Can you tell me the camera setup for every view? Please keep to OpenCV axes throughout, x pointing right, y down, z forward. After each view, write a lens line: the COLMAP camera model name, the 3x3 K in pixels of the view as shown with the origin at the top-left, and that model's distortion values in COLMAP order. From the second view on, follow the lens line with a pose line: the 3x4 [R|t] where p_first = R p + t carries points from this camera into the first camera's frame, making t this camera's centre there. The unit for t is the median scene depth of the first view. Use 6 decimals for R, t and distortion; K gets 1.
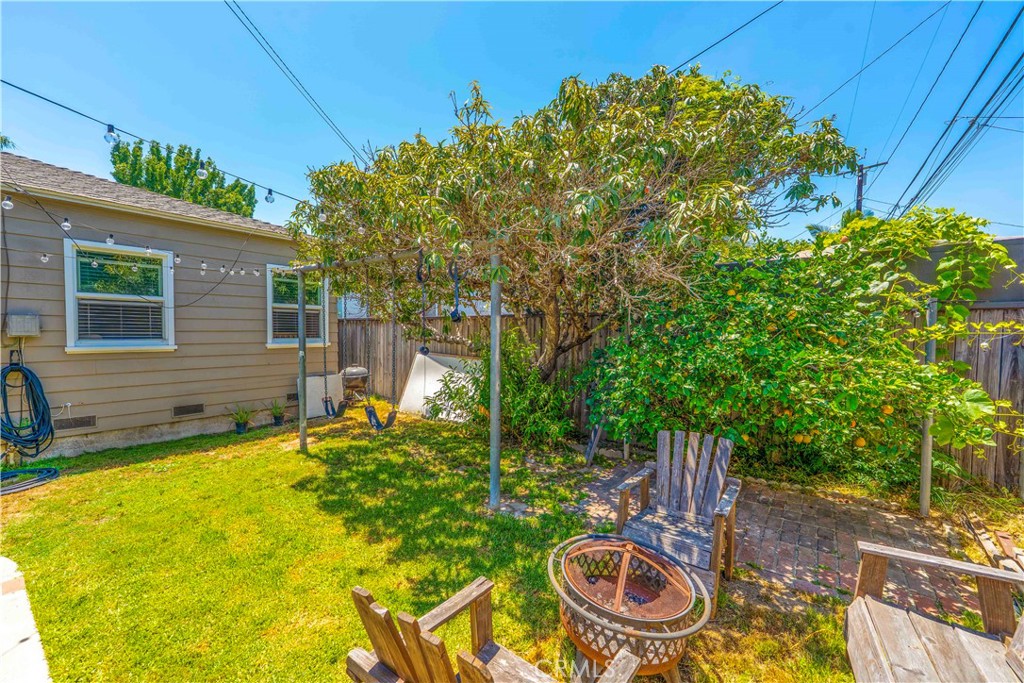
lens RADIAL K [[409.9, 0, 513.7], [0, 409.9, 341.5], [0, 0, 1]] dist [0.001825, 0.000170]
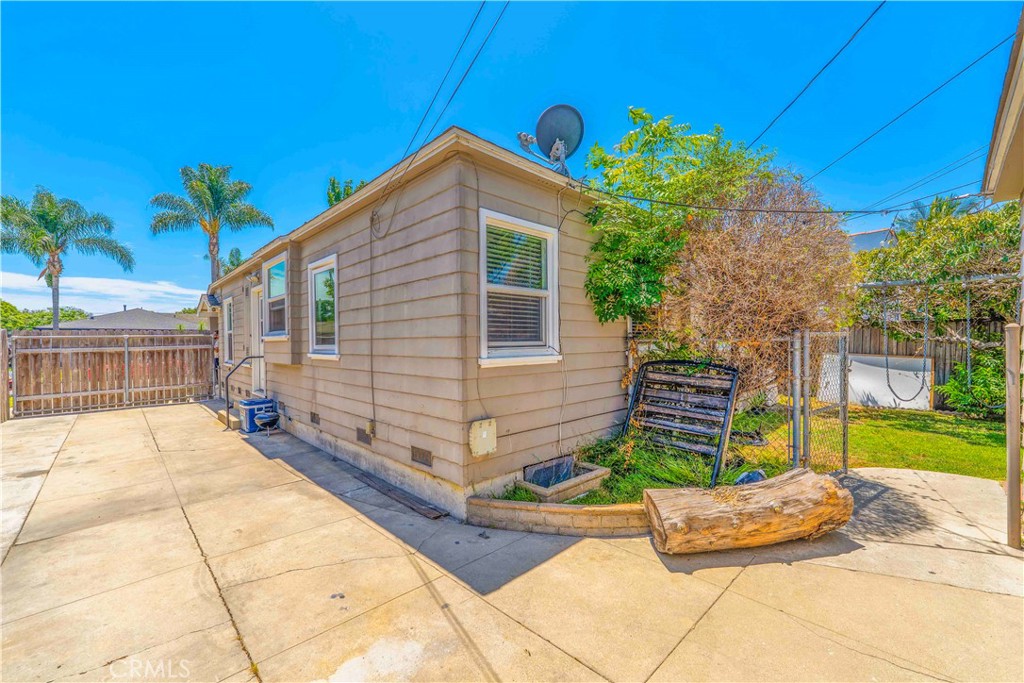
lens RADIAL K [[409.9, 0, 509.1], [0, 409.9, 345.2], [0, 0, 1]] dist [0.001825, 0.000170]
pose [[0.983098, -0.011395, -0.182724, -0.999169], [0.009285, 0.999880, -0.012401, -0.000572], [0.182843, 0.010494, 0.983086, 0.330942]]
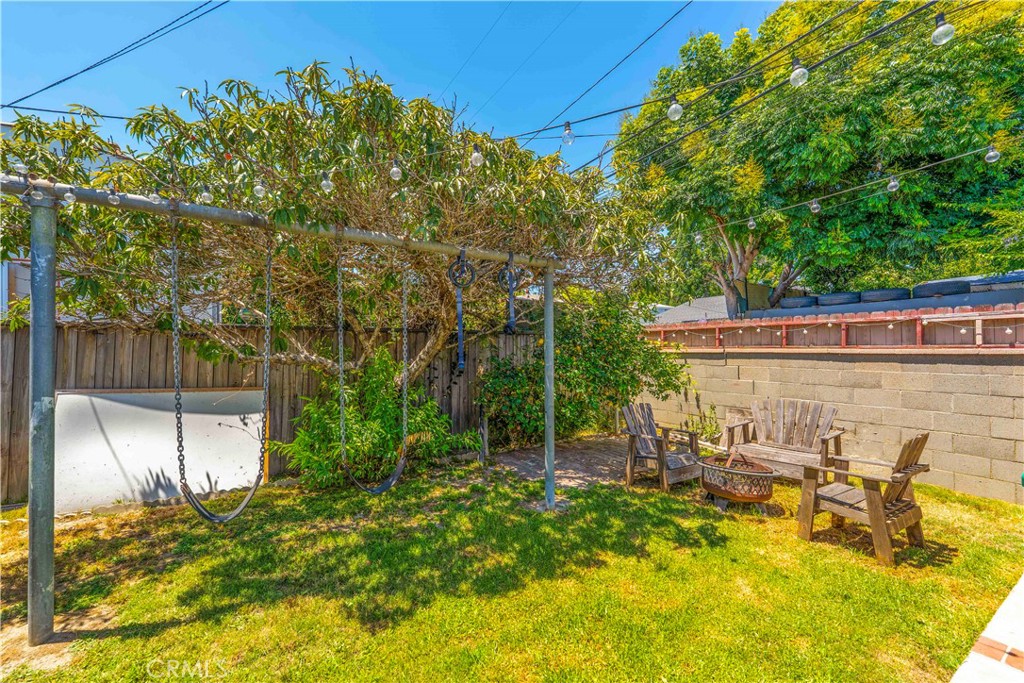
lens RADIAL K [[409.9, 0, 512.3], [0, 409.9, 342.2], [0, 0, 1]] dist [0.001825, 0.000170]
pose [[0.375740, 0.008075, 0.926690, -0.860198], [0.034306, 0.999155, -0.022616, -0.005218], [-0.926090, 0.040289, 0.375146, 0.538580]]
